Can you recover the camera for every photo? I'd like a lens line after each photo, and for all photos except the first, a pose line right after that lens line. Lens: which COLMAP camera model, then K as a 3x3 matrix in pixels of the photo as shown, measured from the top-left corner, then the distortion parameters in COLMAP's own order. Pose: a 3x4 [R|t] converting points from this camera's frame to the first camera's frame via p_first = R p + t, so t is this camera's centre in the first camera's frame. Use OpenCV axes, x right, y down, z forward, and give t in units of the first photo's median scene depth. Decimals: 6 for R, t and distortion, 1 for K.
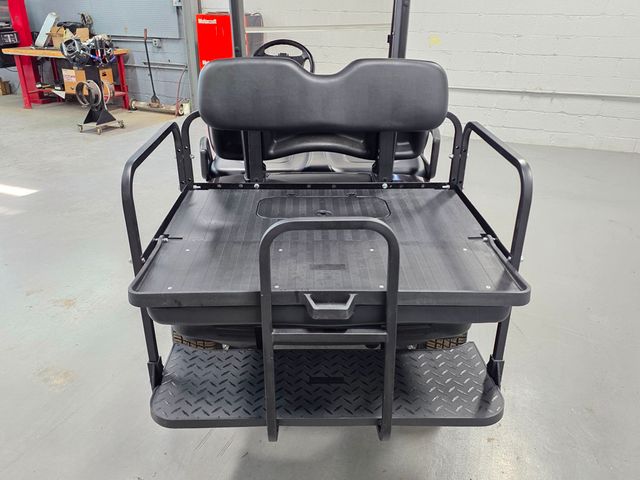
lens RADIAL K [[515.1, 0, 312.9], [0, 515.1, 237.8], [0, 0, 1]] dist [0.029407, -0.012128]
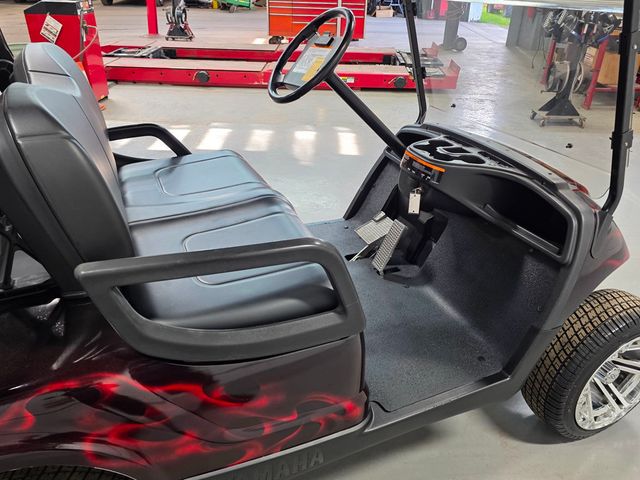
lens RADIAL K [[511.4, 0, 320.0], [0, 511.4, 240.0], [0, 0, 1]] dist [0.040569, -0.008850]
pose [[0.381263, 0.442681, -0.811586, 0.669435], [-0.401905, 0.869964, 0.285718, -0.428712], [0.832533, 0.217247, 0.509601, 1.015414]]
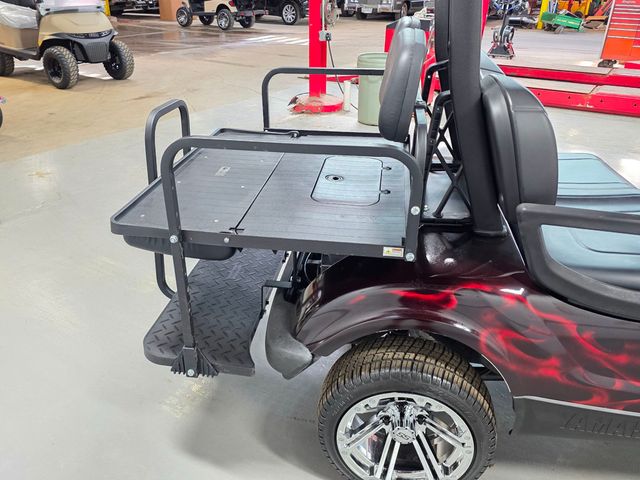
lens RADIAL K [[515.1, 0, 312.9], [0, 515.1, 237.8], [0, 0, 1]] dist [0.029407, -0.012128]
pose [[-0.158755, 0.440231, -0.883738, 0.838902], [-0.425733, 0.777077, 0.463577, -0.347702], [0.890813, 0.449832, 0.064056, 0.832731]]
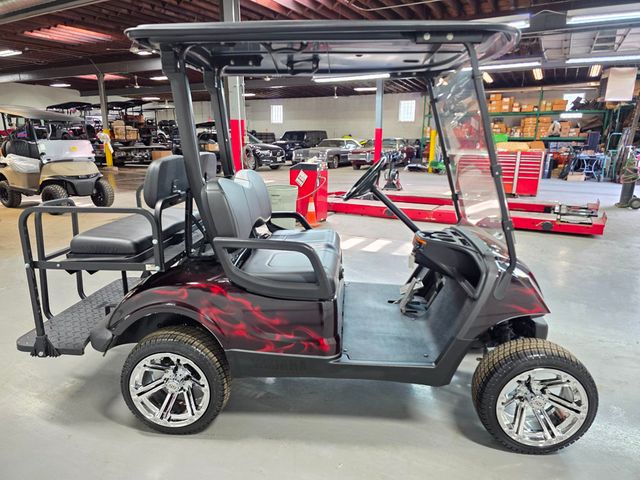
lens RADIAL K [[421.4, 0, 310.6], [0, 421.4, 237.9], [0, 0, 1]] dist [0.090522, -0.075454]
pose [[-0.100898, 0.221531, -0.969919, 1.154554], [-0.422136, 0.873255, 0.243367, -0.526325], [0.900900, 0.433993, 0.005407, 1.264430]]
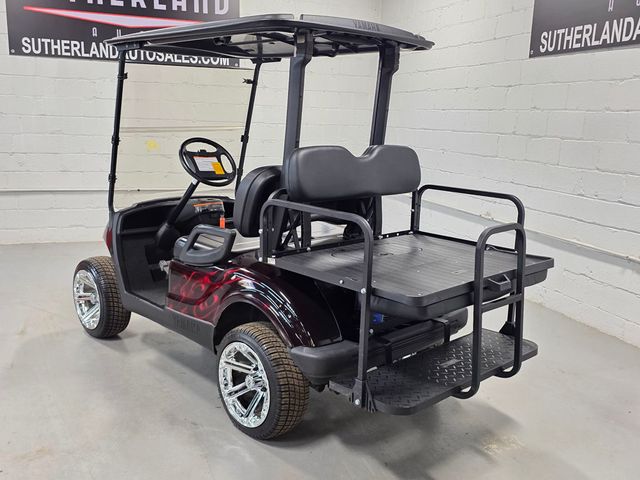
lens RADIAL K [[626.3, 0, 320.0], [0, 626.3, 240.0], [0, 0, 1]] dist [0.066015, -0.034468]
pose [[0.735511, -0.116173, 0.667479, -1.035037], [0.262527, 0.957091, -0.122706, 0.061092], [-0.624583, 0.265483, 0.734449, -0.077902]]
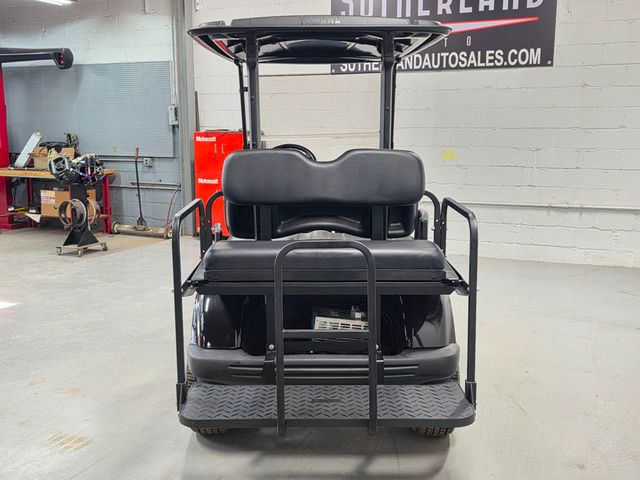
lens RADIAL K [[687.0, 0, 312.2], [0, 687.0, 239.5], [0, 0, 1]] dist [0.058520, -0.018333]
pose [[0.999887, -0.005339, -0.014029, 0.014799], [0.001512, 0.965668, -0.259775, 0.261718], [0.014934, 0.259725, 0.965567, -0.487416]]
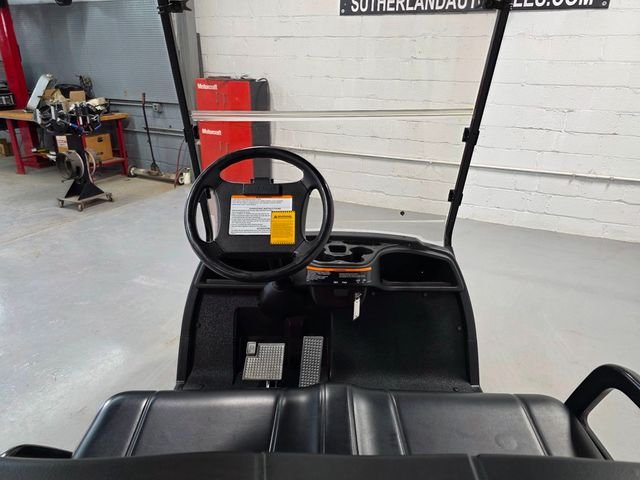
lens RADIAL K [[433.3, 0, 318.7], [0, 433.3, 245.9], [0, 0, 1]] dist [0.020564, -0.007438]
pose [[0.999821, 0.018120, -0.005353, -0.006014], [-0.018304, 0.999158, -0.036708, -0.382860], [0.004684, 0.036799, 0.999312, 0.838429]]
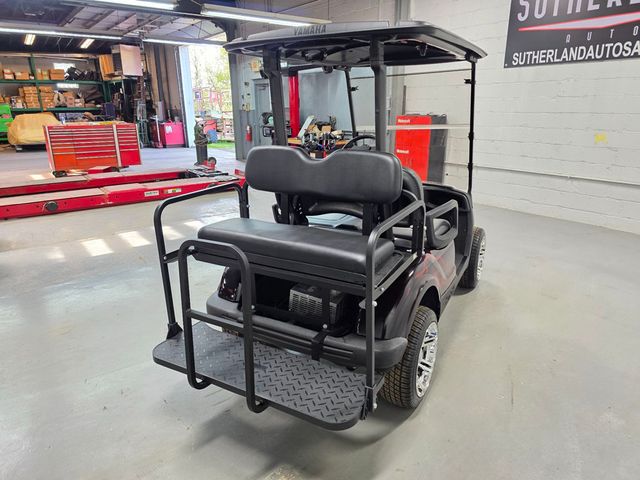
lens RADIAL K [[424.8, 0, 320.0], [0, 424.8, 237.8], [0, 0, 1]] dist [0.051443, -0.046027]
pose [[0.867968, 0.133565, -0.478322, 0.550415], [-0.193071, 0.978142, -0.077217, -0.008065], [0.457553, 0.159372, 0.874783, -0.000024]]
